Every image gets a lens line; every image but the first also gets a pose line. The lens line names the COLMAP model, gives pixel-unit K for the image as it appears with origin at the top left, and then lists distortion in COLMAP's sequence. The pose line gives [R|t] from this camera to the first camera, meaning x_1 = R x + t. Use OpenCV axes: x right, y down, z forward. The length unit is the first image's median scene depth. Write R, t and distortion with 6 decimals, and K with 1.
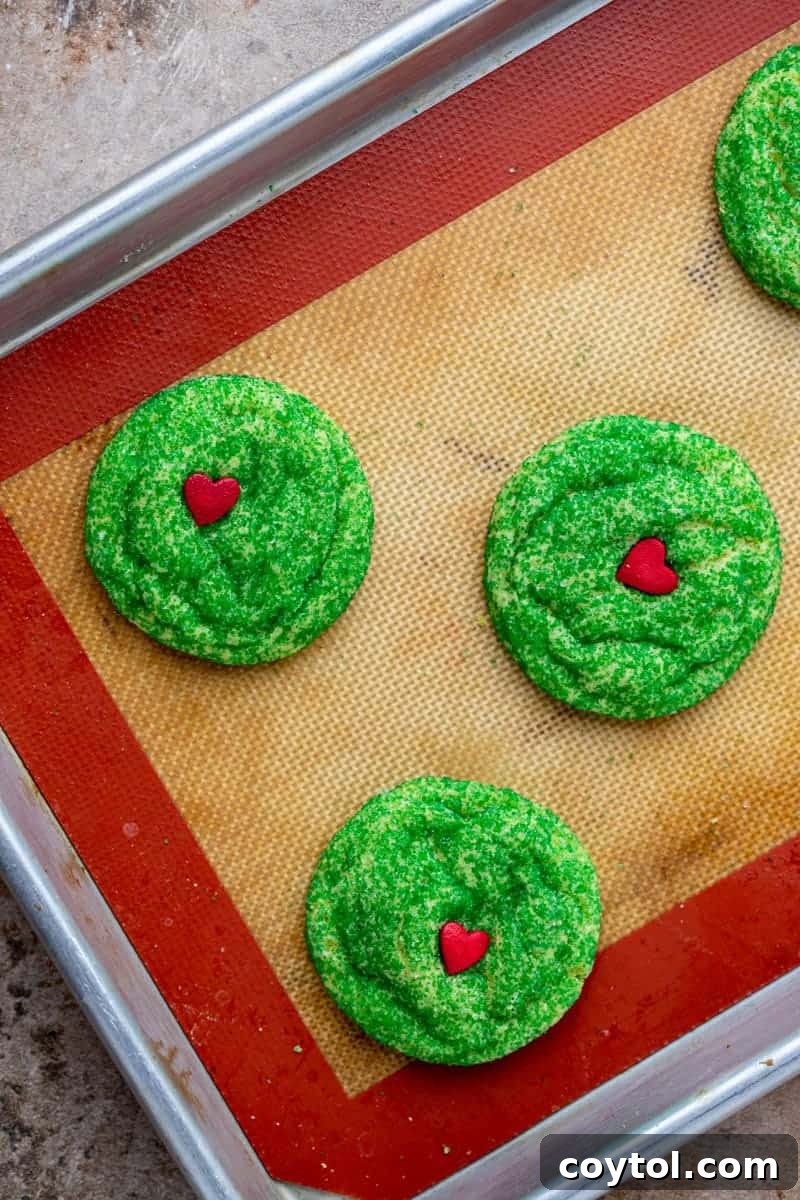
lens RADIAL K [[3949.1, 0, 400.0], [0, 3949.1, 600.0], [0, 0, 1]] dist [-0.071668, 3.263505]
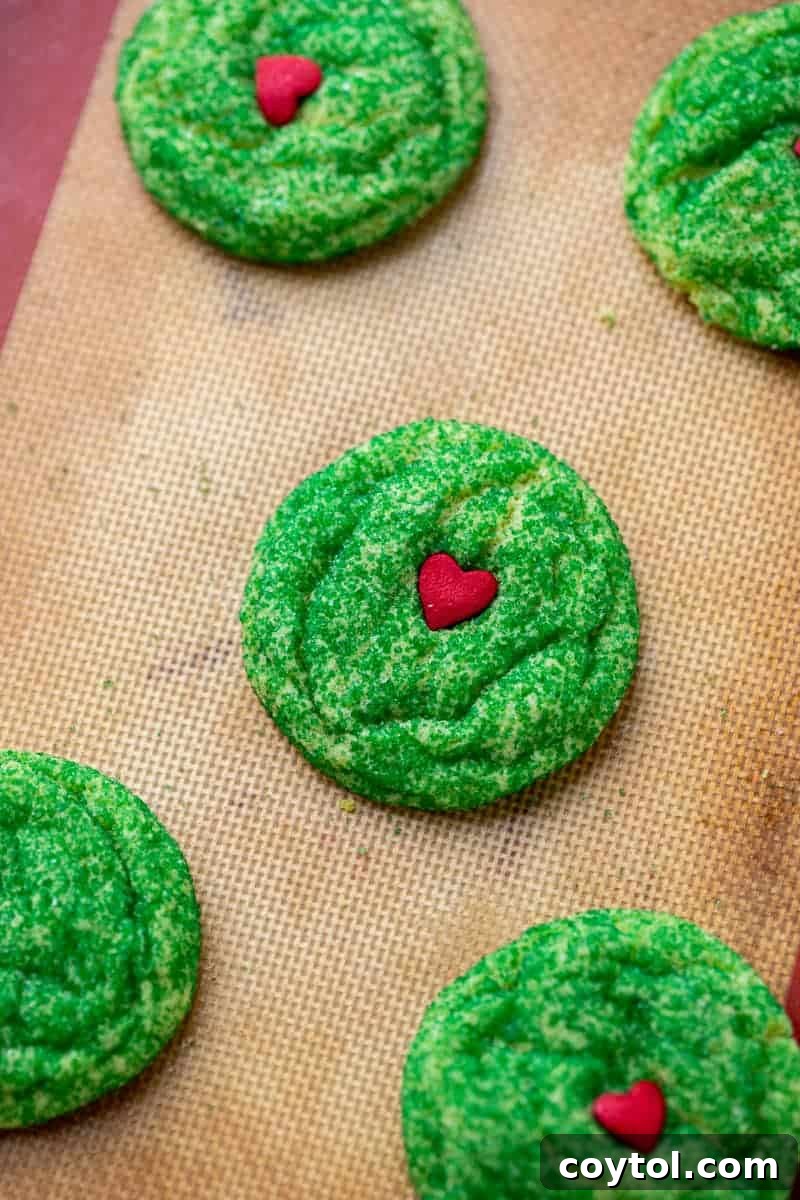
lens RADIAL K [[3949.1, 0, 400.0], [0, 3949.1, 600.0], [0, 0, 1]] dist [-0.071668, 3.263505]
pose [[0.713022, -0.686482, 0.142630, -0.052029], [0.694547, 0.663710, -0.277657, 0.193931], [0.095942, 0.297039, 0.950033, 0.290596]]
